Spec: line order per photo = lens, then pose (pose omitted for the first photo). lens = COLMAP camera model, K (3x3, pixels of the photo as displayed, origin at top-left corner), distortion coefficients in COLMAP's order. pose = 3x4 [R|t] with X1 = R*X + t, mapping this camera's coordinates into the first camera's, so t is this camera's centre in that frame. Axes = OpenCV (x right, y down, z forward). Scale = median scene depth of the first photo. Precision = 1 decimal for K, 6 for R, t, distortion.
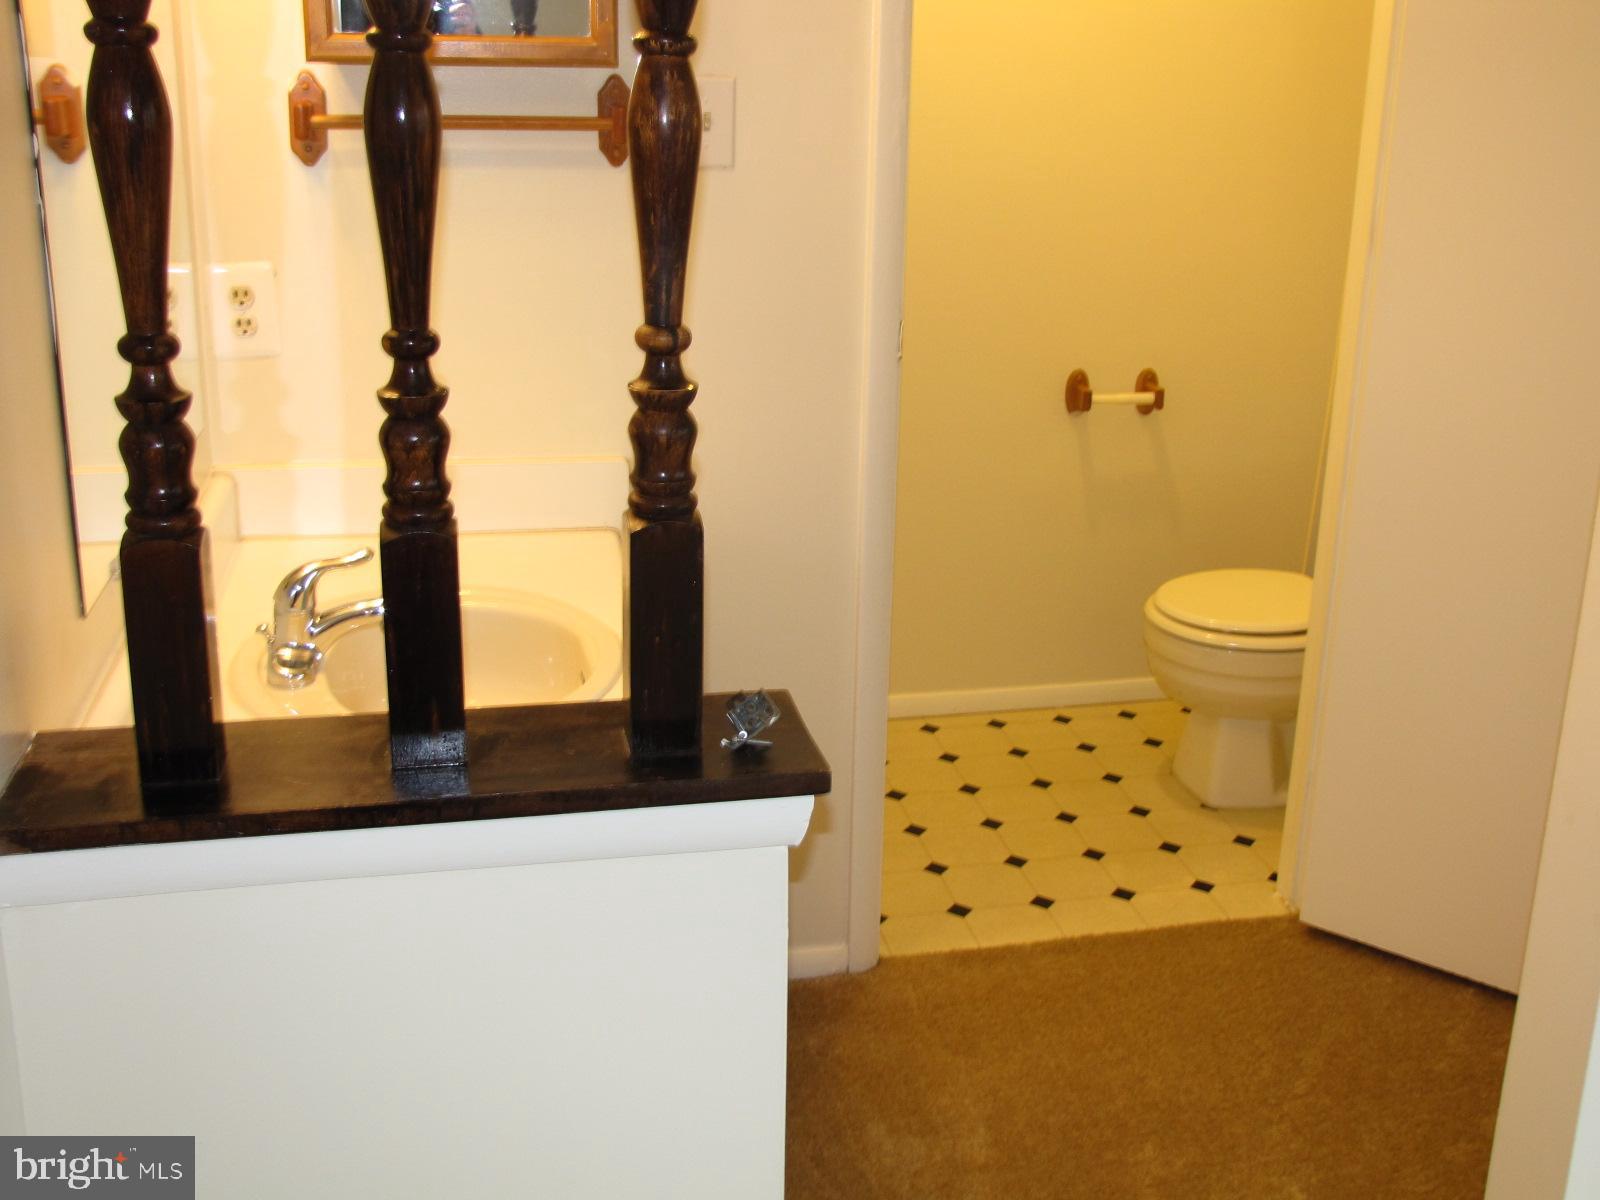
lens RADIAL K [[1737.9, 0, 798.3], [0, 1737.9, 599.2], [0, 0, 1]] dist [-0.012365, 0.000000]
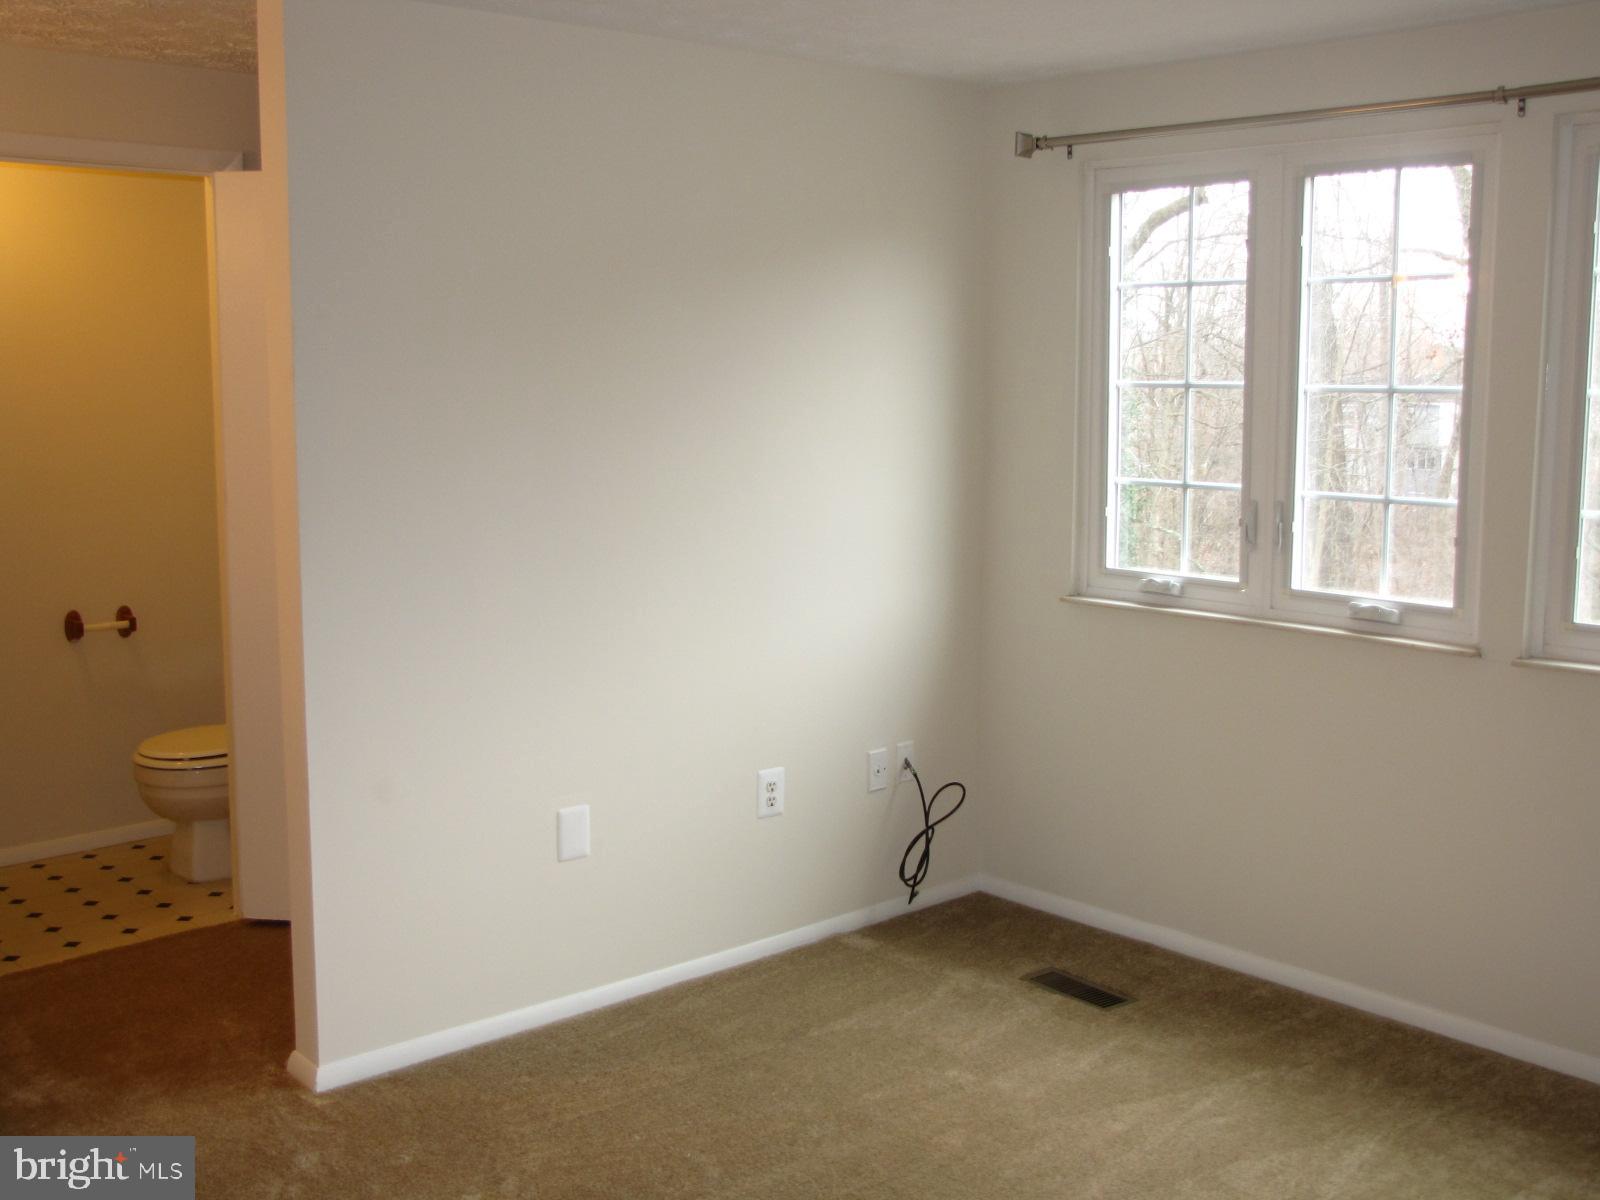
lens RADIAL K [[1737.9, 0, 799.4], [0, 1737.9, 600.5], [0, 0, 1]] dist [-0.012365, 0.000000]
pose [[0.869930, -0.081331, 0.486424, -0.012852], [0.176188, 0.972472, -0.152499, 0.204710], [-0.460630, 0.218365, 0.860312, -0.562631]]
